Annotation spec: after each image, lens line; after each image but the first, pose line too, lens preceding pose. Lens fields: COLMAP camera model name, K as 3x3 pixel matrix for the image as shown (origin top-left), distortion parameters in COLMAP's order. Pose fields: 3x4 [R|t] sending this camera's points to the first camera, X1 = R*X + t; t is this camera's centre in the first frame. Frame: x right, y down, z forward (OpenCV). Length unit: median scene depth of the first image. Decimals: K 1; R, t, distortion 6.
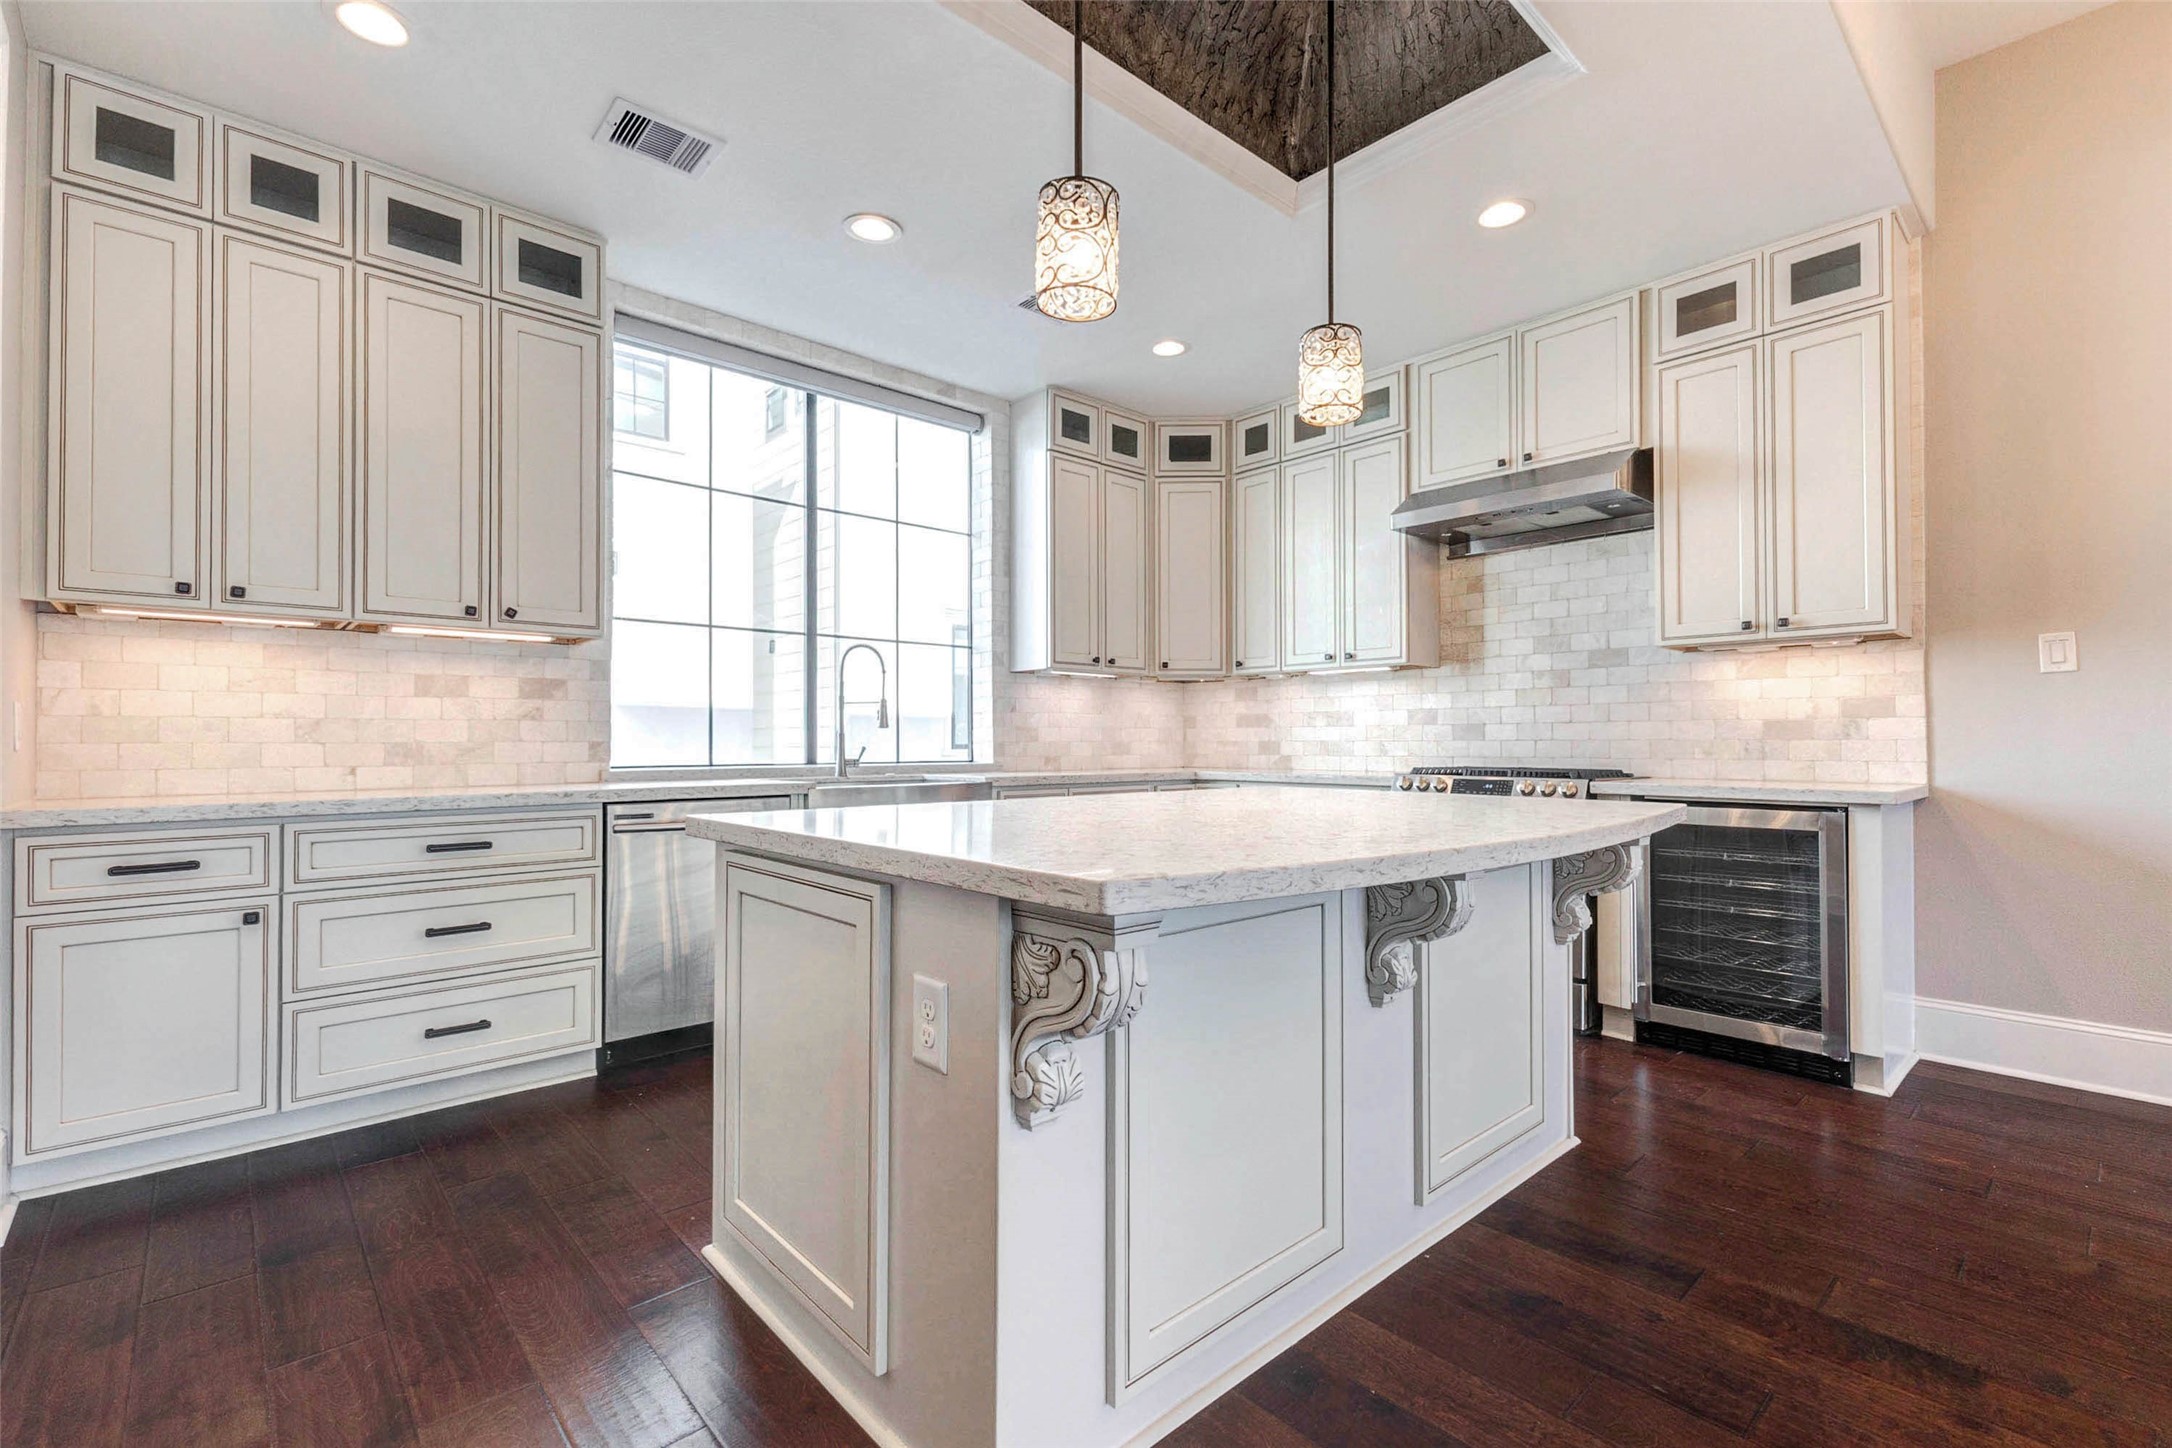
lens RADIAL K [[978.8, 0, 1080.8], [0, 978.8, 734.1], [0, 0, 1]] dist [0.002062, 0.000148]
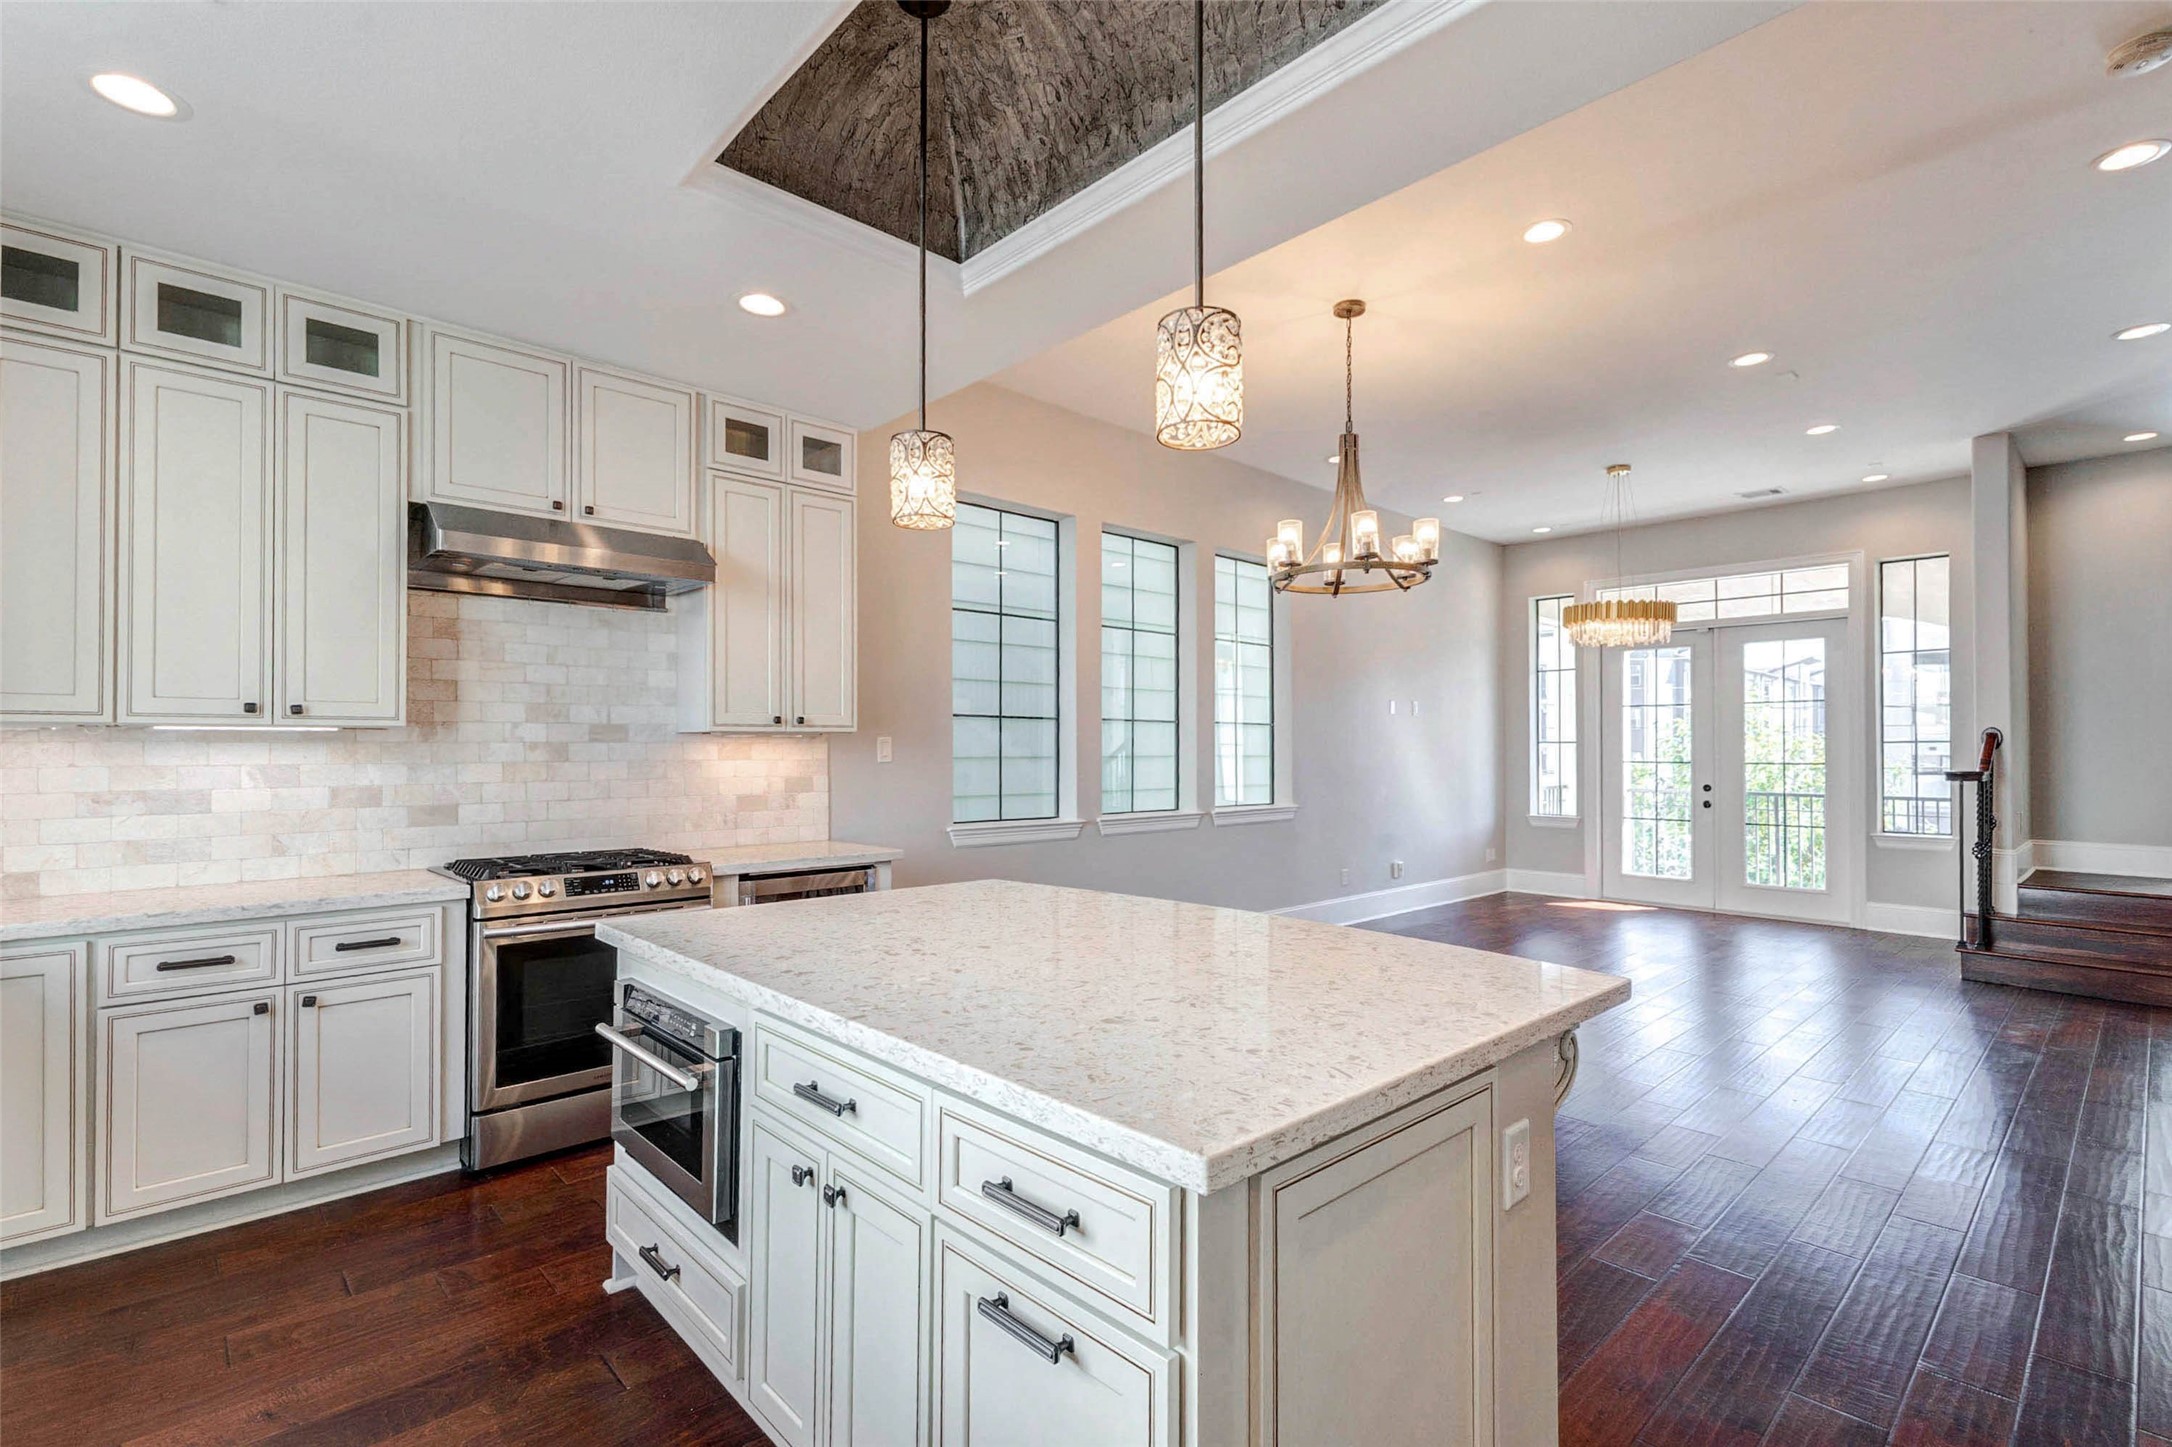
lens RADIAL K [[978.8, 0, 1078.3], [0, 978.8, 734.6], [0, 0, 1]] dist [0.002062, 0.000148]
pose [[-0.021181, 0.020207, 0.999571, -0.428979], [-0.005326, 0.999779, -0.020324, -0.057270], [-0.999761, -0.005754, -0.021069, 0.539499]]
